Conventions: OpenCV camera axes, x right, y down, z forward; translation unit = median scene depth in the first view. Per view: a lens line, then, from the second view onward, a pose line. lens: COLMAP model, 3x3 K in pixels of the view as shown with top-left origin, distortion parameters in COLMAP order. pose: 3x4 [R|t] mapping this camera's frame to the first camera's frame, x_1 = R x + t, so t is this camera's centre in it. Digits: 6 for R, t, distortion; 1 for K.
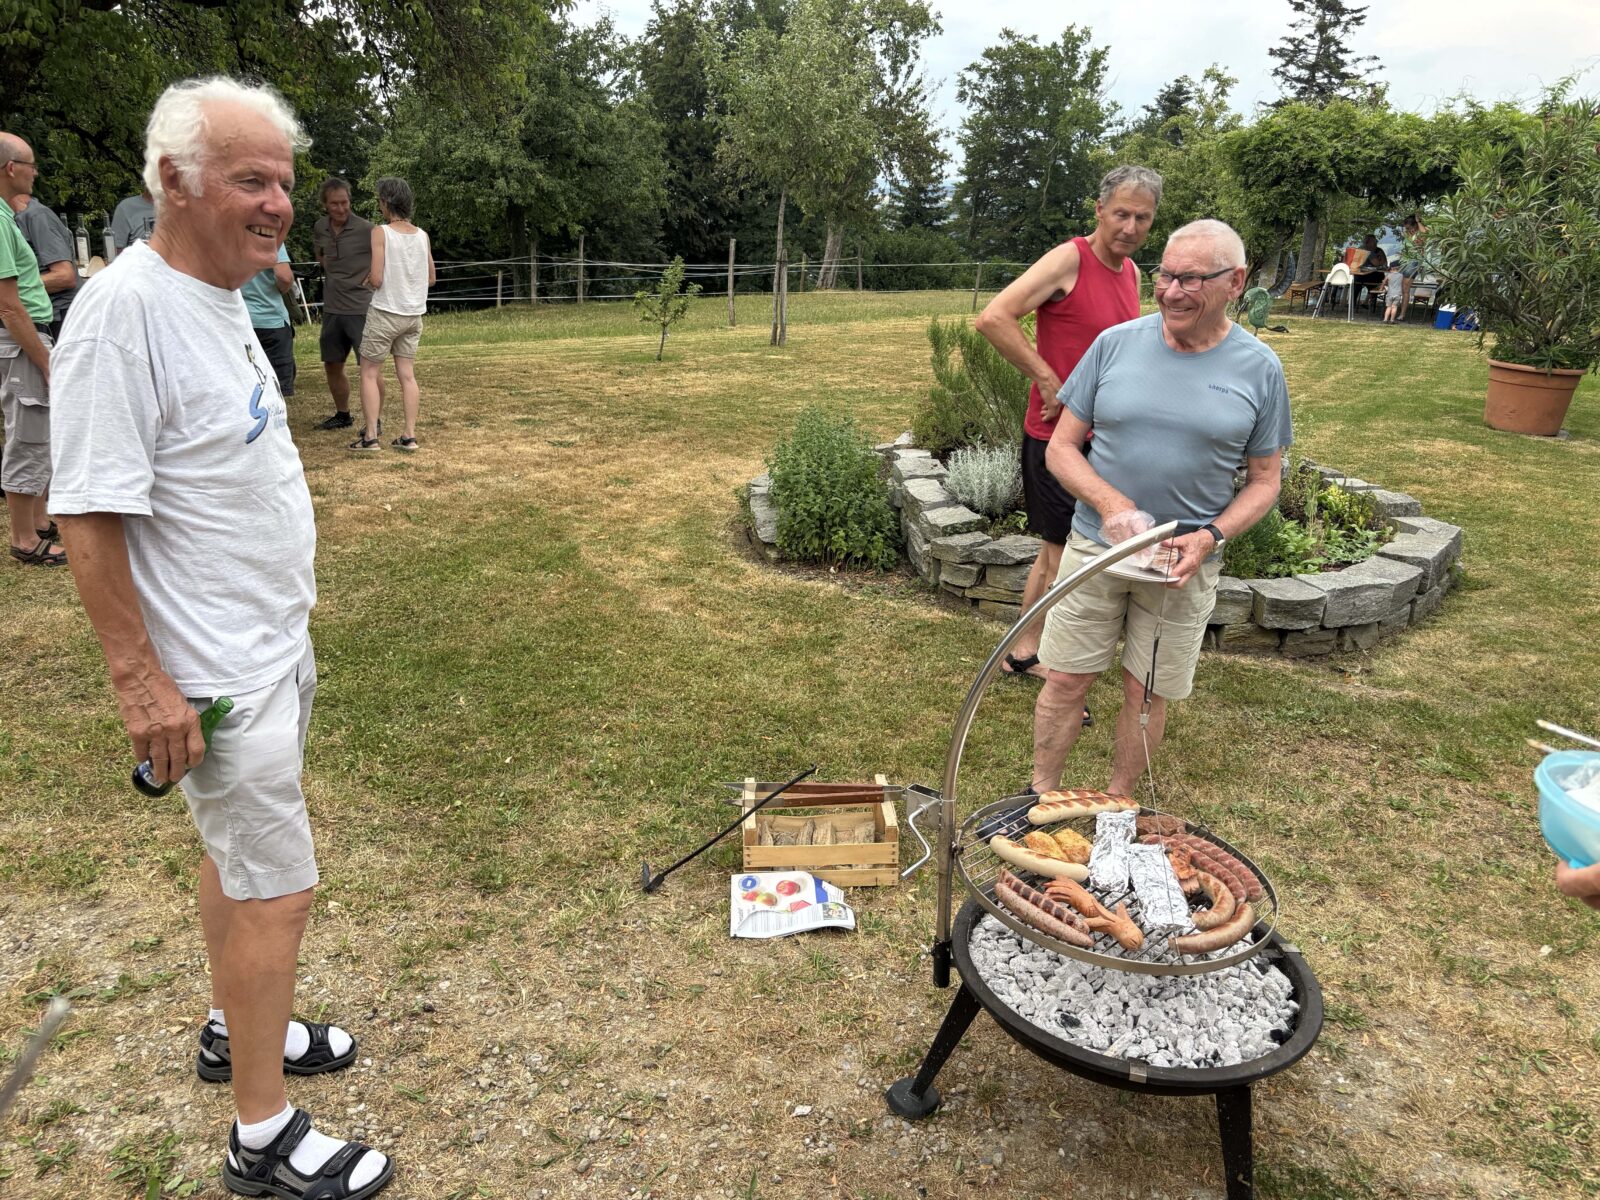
lens RADIAL K [[1243.7, 0, 794.9], [0, 1243.7, 608.2], [0, 0, 1]] dist [0.048437, -0.064551]
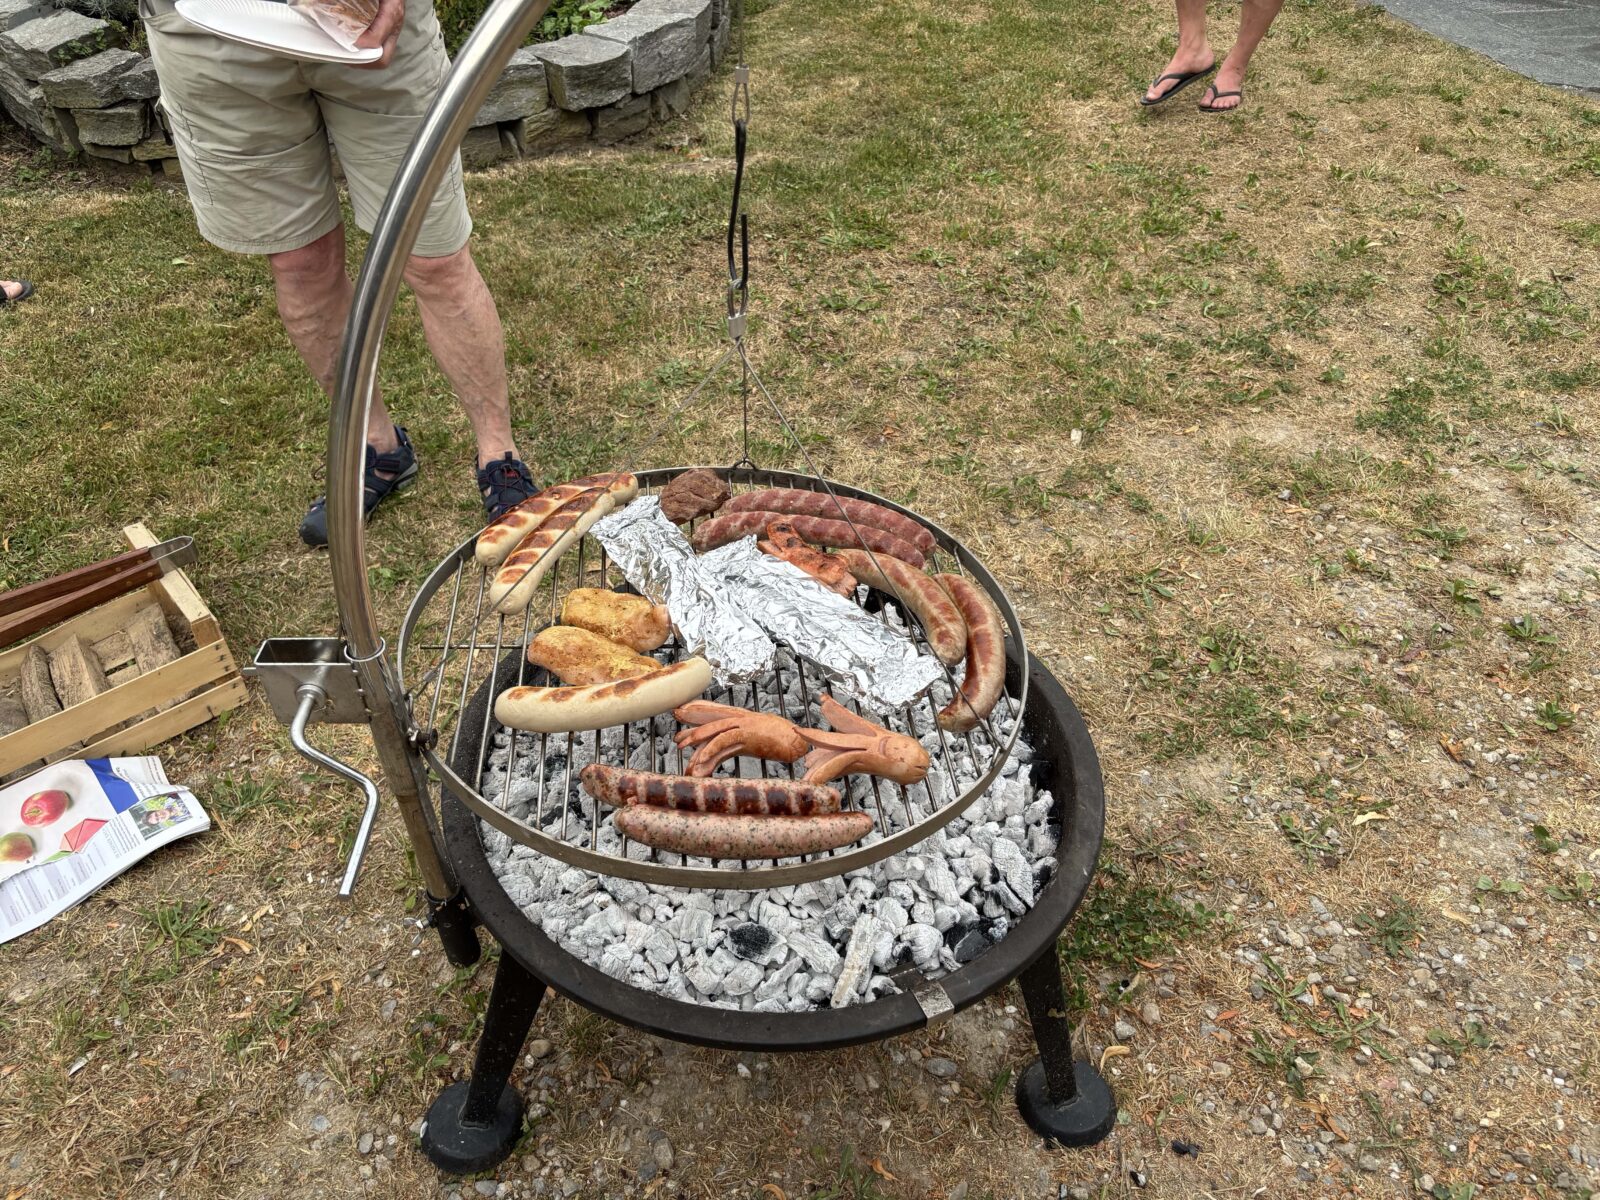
lens RADIAL K [[1237.7, 0, 801.4], [0, 1237.7, 594.8], [0, 0, 1]] dist [0.030507, -0.039118]
pose [[0.791215, -0.396371, 0.465692, 0.015533], [0.206324, 0.889881, 0.406869, -0.000542], [-0.575682, -0.225838, 0.785868, 0.179693]]
